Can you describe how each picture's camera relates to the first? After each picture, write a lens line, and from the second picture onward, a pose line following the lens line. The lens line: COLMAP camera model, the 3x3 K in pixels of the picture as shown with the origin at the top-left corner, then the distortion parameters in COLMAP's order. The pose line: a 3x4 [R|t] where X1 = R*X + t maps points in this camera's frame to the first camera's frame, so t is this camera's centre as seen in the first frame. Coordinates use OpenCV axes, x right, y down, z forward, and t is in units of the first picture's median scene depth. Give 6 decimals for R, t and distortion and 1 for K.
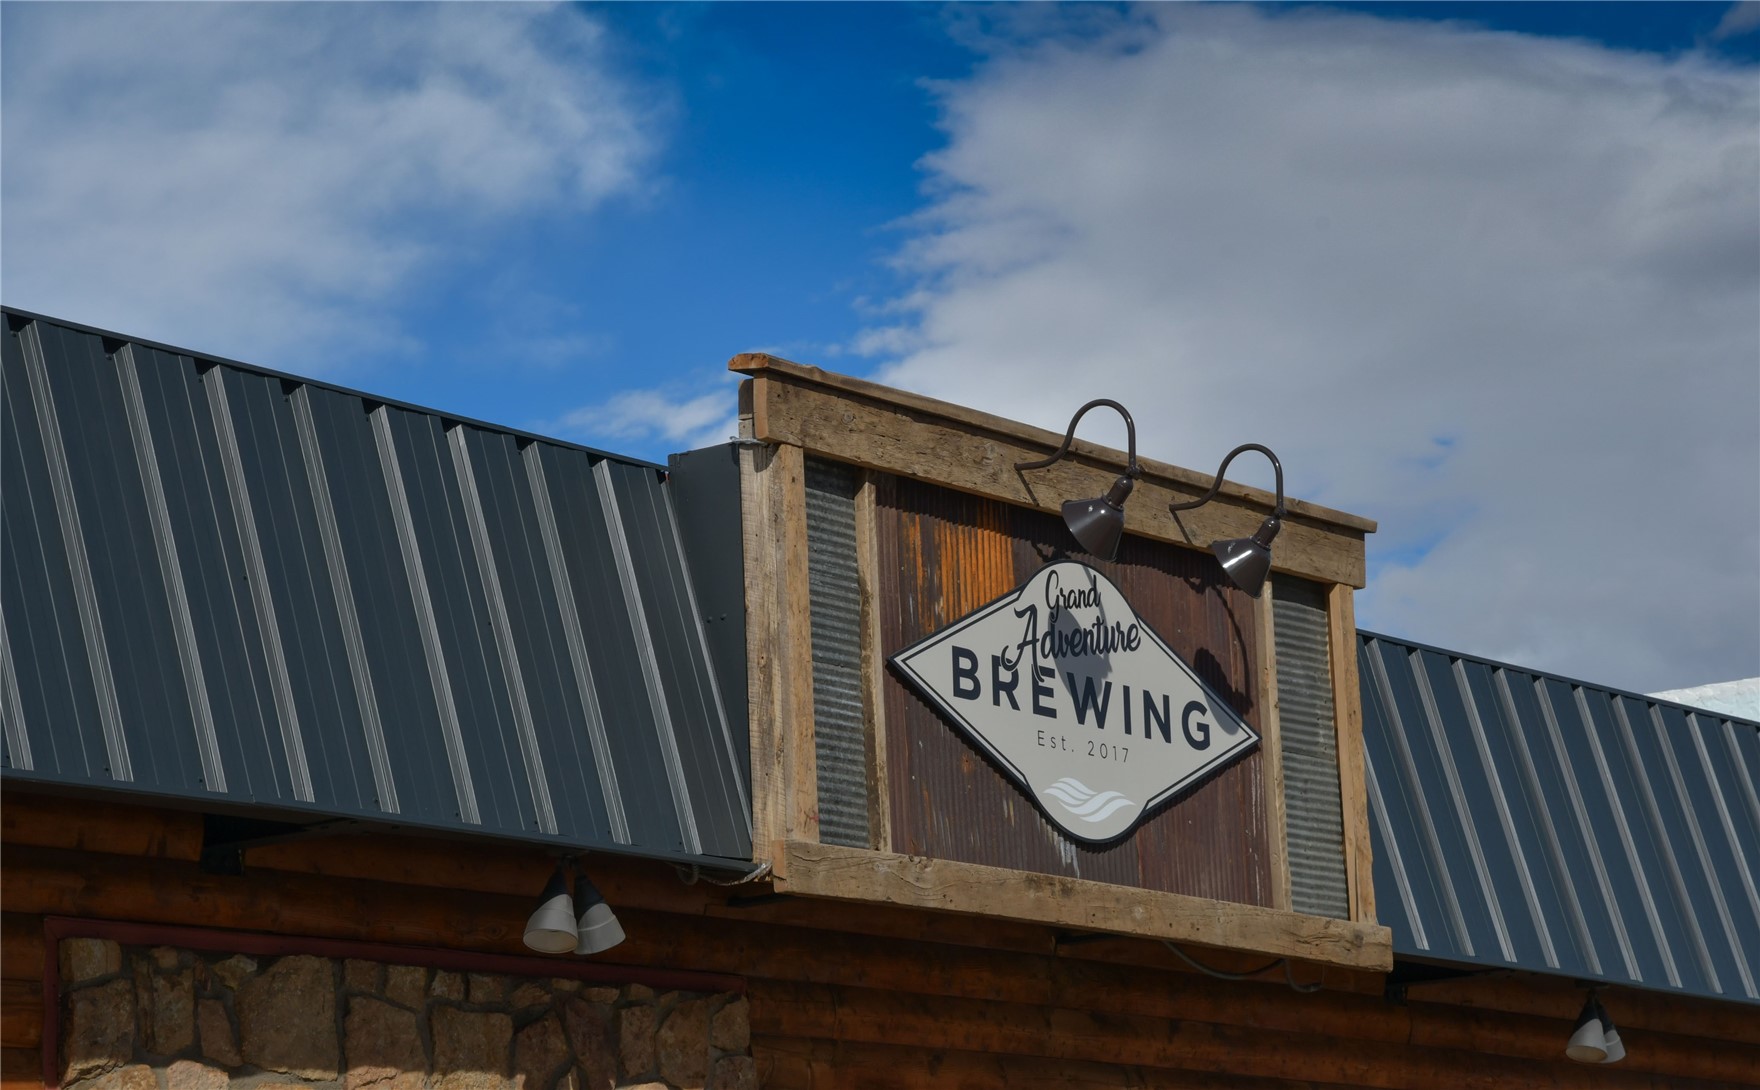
lens RADIAL K [[4699.0, 0, 907.1], [0, 4699.0, 611.7], [0, 0, 1]] dist [0.718865, 0.000000]
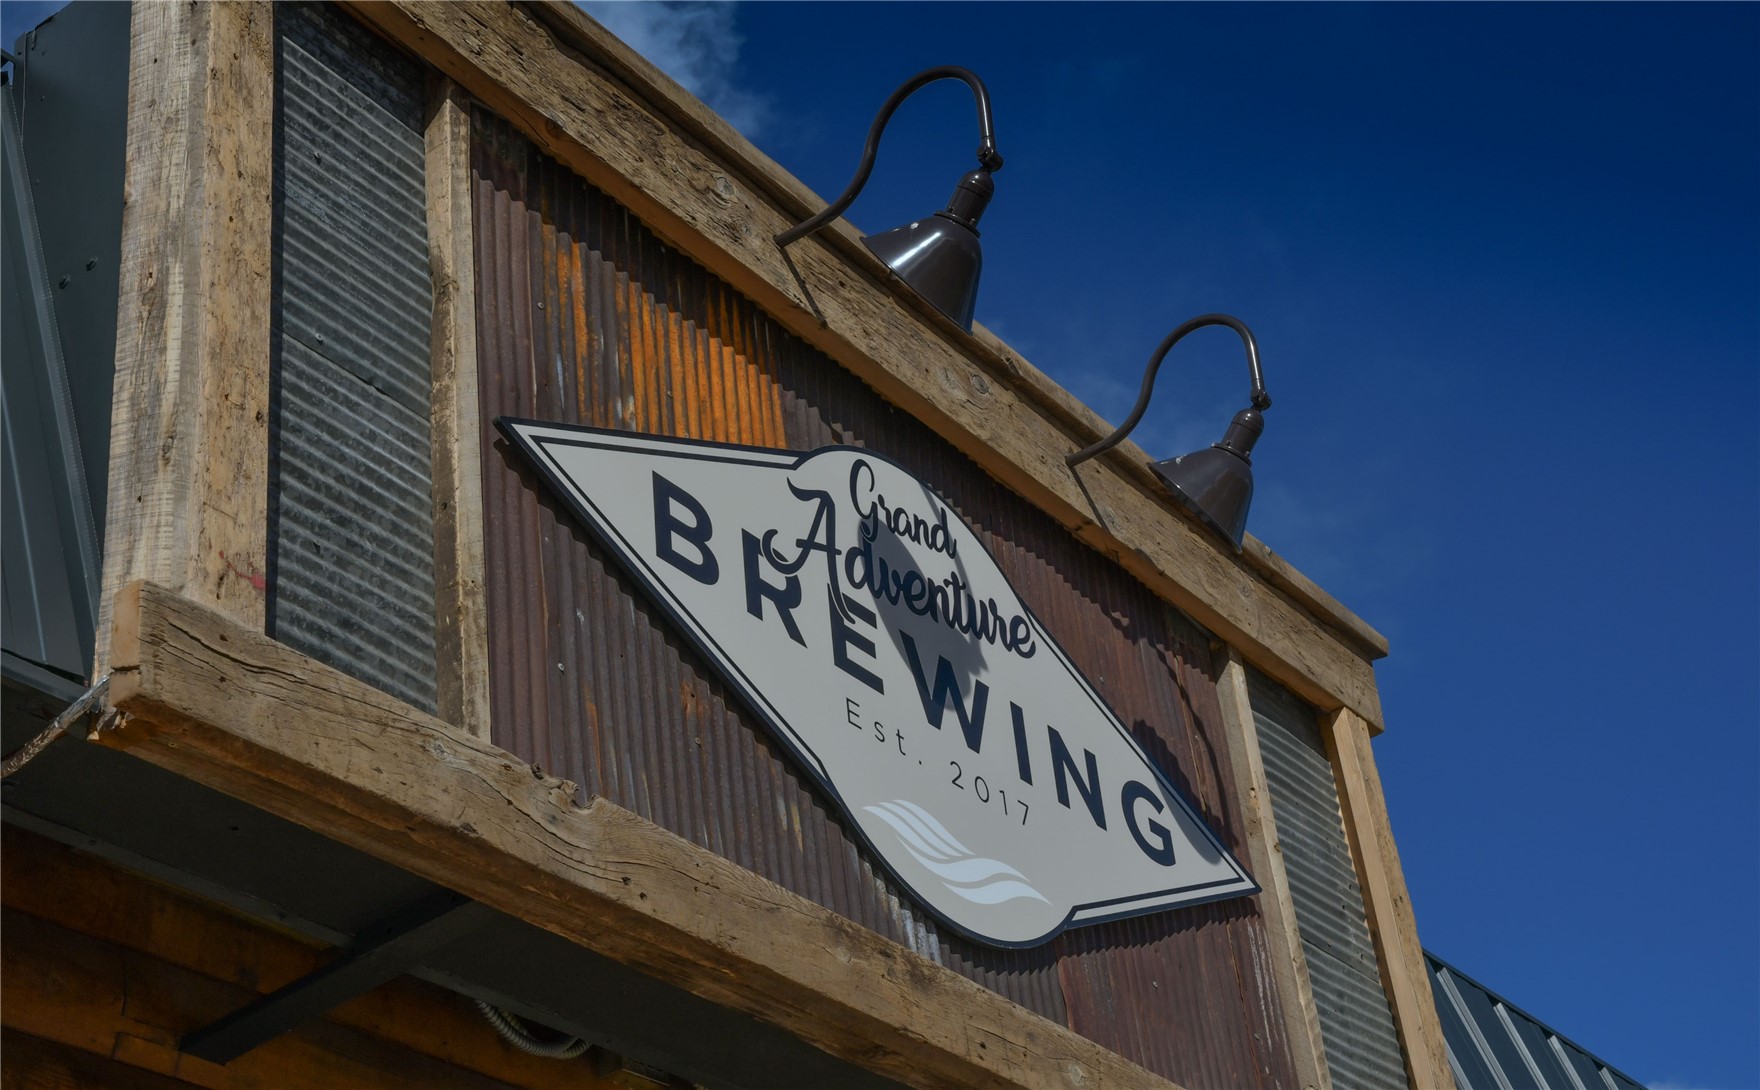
lens RADIAL K [[2715.4, 0, 915.7], [0, 2715.4, 578.8], [0, 0, 1]] dist [0.246510, 0.000000]
pose [[0.997715, -0.062612, 0.025371, 0.028668], [0.067543, 0.916904, -0.393352, 0.129864], [0.001366, 0.394167, 0.919038, 0.724913]]
